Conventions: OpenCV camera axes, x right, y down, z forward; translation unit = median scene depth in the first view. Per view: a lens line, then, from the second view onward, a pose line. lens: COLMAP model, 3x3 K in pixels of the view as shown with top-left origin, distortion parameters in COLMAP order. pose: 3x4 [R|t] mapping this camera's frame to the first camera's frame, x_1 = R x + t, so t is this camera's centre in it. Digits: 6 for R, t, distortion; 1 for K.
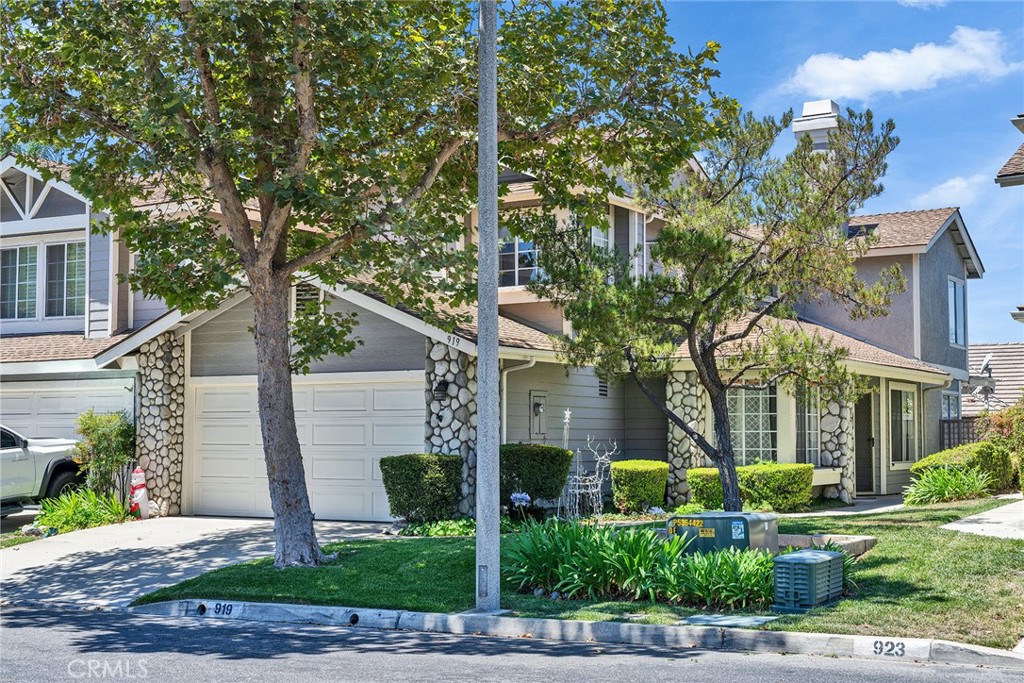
lens RADIAL K [[1419.5, 0, 512.1], [0, 1419.5, 340.3], [0, 0, 1]] dist [0.007887, 0.000000]
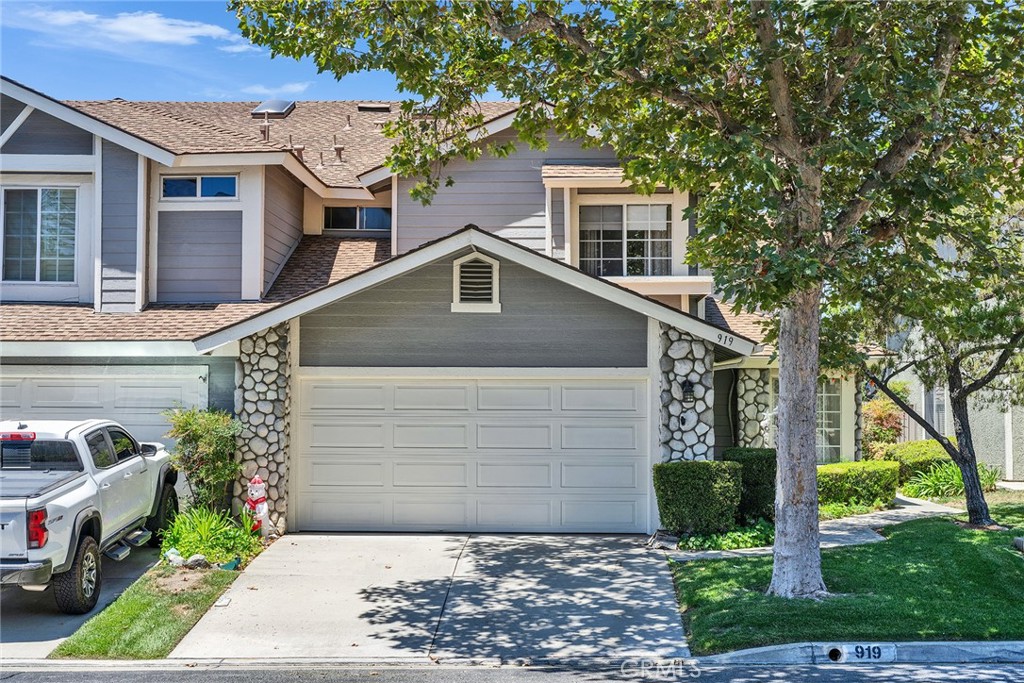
lens RADIAL K [[1419.5, 0, 510.1], [0, 1419.5, 341.5], [0, 0, 1]] dist [0.007887, 0.000000]
pose [[0.875399, 0.025634, 0.482722, -0.526494], [-0.037766, 0.999168, 0.015427, -0.006426], [-0.481924, -0.031735, 0.875638, 0.212436]]
